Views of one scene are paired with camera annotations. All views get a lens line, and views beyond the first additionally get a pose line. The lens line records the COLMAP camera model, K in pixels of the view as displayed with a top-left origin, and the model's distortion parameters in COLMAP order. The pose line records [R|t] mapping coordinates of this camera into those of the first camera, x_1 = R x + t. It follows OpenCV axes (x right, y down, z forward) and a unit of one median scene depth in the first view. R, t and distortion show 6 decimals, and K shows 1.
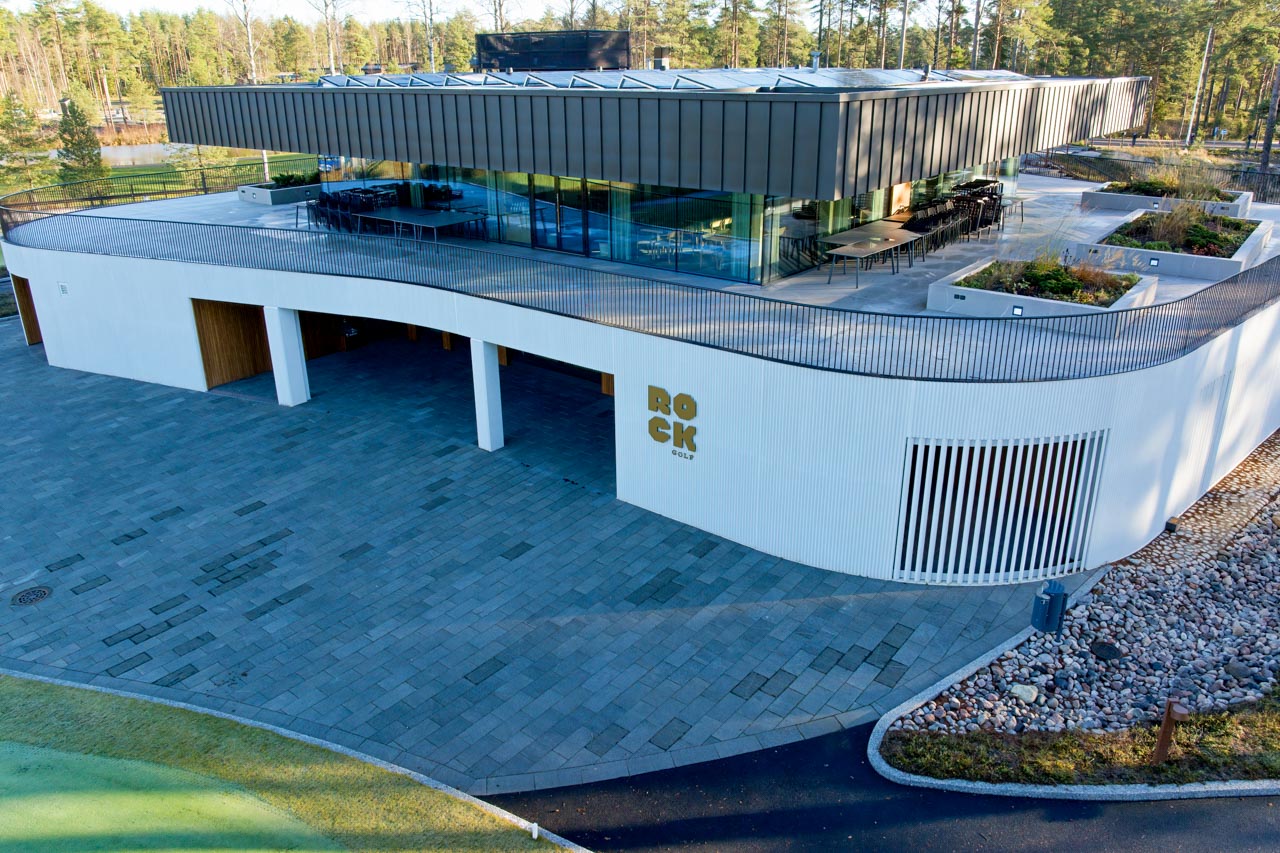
lens RADIAL K [[897.4, 0, 638.7], [0, 897.4, 375.3], [0, 0, 1]] dist [-0.047426, 0.007922]
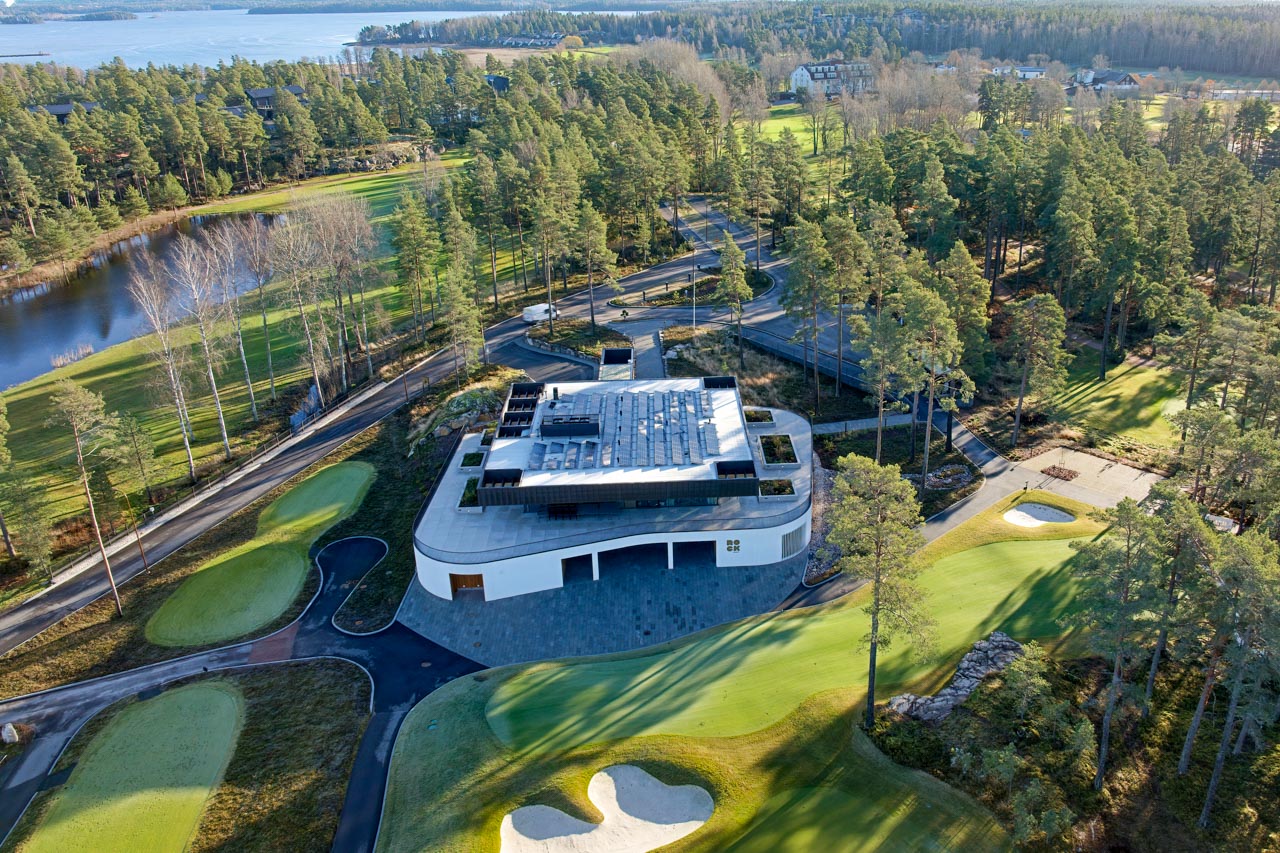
lens RADIAL K [[917.5, 0, 711.2], [0, 917.5, 427.0], [0, 0, 1]] dist [-0.047817, -0.000155]
pose [[0.745567, -0.261754, 0.612874, -2.553795], [0.227998, 0.964328, 0.134495, -1.103352], [-0.626216, 0.039459, 0.778650, -2.412675]]
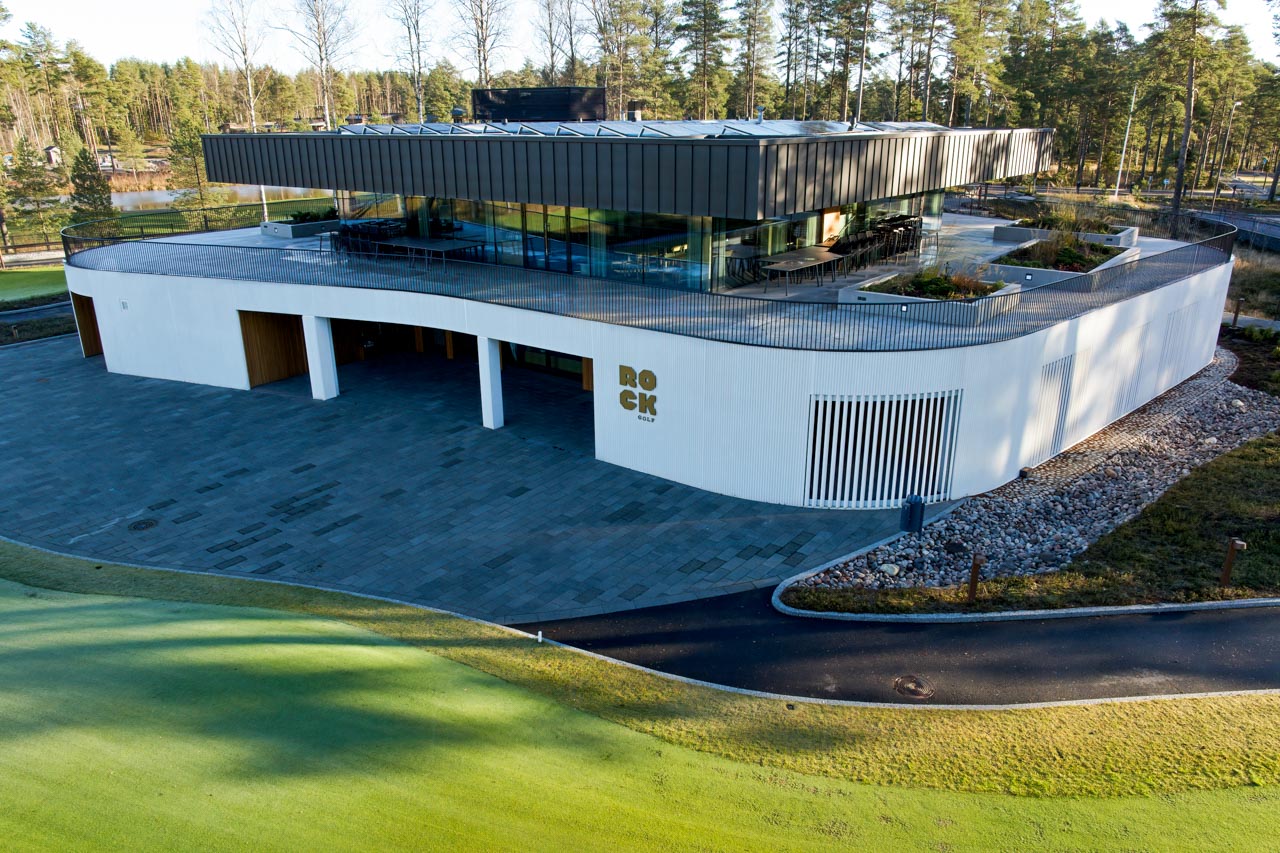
lens RADIAL K [[893.9, 0, 640.0], [0, 893.9, 426.5], [0, 0, 1]] dist [-0.041660, -0.005896]
pose [[0.999693, -0.003584, 0.024513, 0.007879], [0.003552, 0.999993, 0.001343, 0.090873], [-0.024518, -0.001255, 0.999699, -0.267278]]
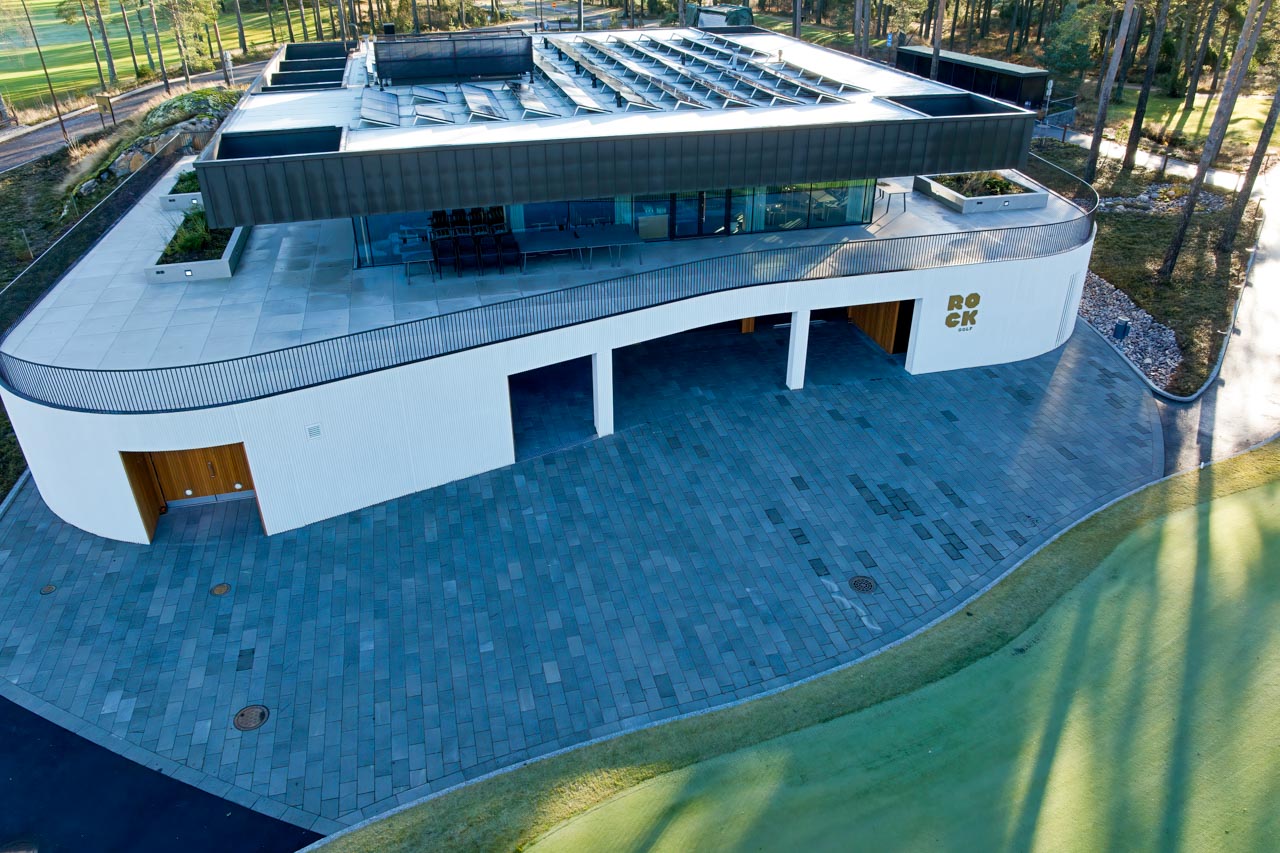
lens RADIAL K [[876.1, 0, 640.0], [0, 876.1, 426.5], [0, 0, 1]] dist [-0.039908, 0.000406]
pose [[0.614015, -0.392914, 0.684547, -1.423504], [0.267745, 0.919551, 0.287643, -0.354945], [-0.742495, 0.006667, 0.669819, 0.324439]]
